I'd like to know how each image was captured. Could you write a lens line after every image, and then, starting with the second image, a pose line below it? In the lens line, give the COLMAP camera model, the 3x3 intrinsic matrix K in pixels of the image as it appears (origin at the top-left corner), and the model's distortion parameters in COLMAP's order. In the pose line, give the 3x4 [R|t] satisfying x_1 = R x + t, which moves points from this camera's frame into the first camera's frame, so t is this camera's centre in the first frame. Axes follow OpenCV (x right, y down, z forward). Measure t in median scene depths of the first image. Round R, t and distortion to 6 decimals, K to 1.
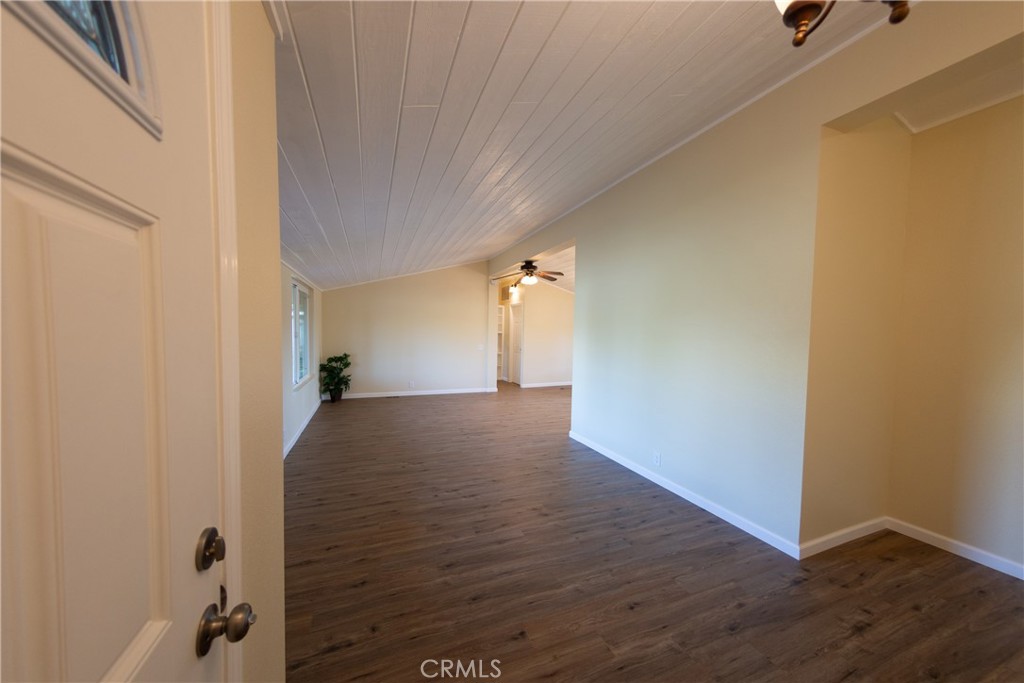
lens RADIAL K [[357.4, 0, 515.1], [0, 357.4, 342.3], [0, 0, 1]] dist [0.000375, 0.000007]
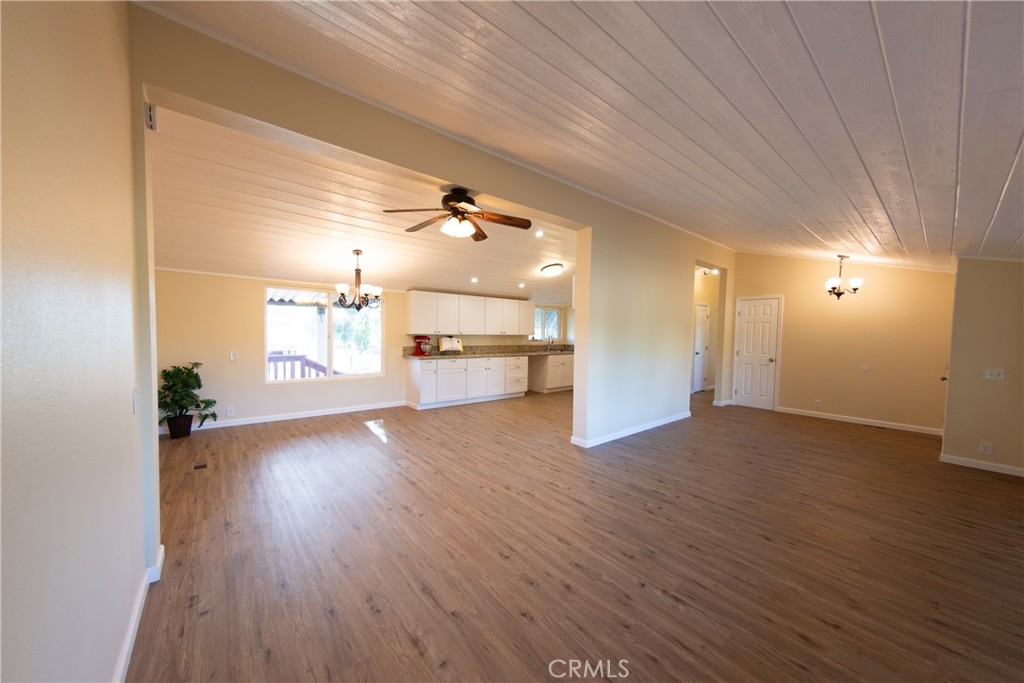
lens RADIAL K [[357.4, 0, 516.0], [0, 357.4, 346.1], [0, 0, 1]] dist [0.000375, 0.000007]
pose [[-0.306272, -0.057733, 0.950192, -0.752090], [0.011182, 0.997872, 0.064235, -0.060283], [-0.951878, 0.030298, -0.304974, 1.721074]]
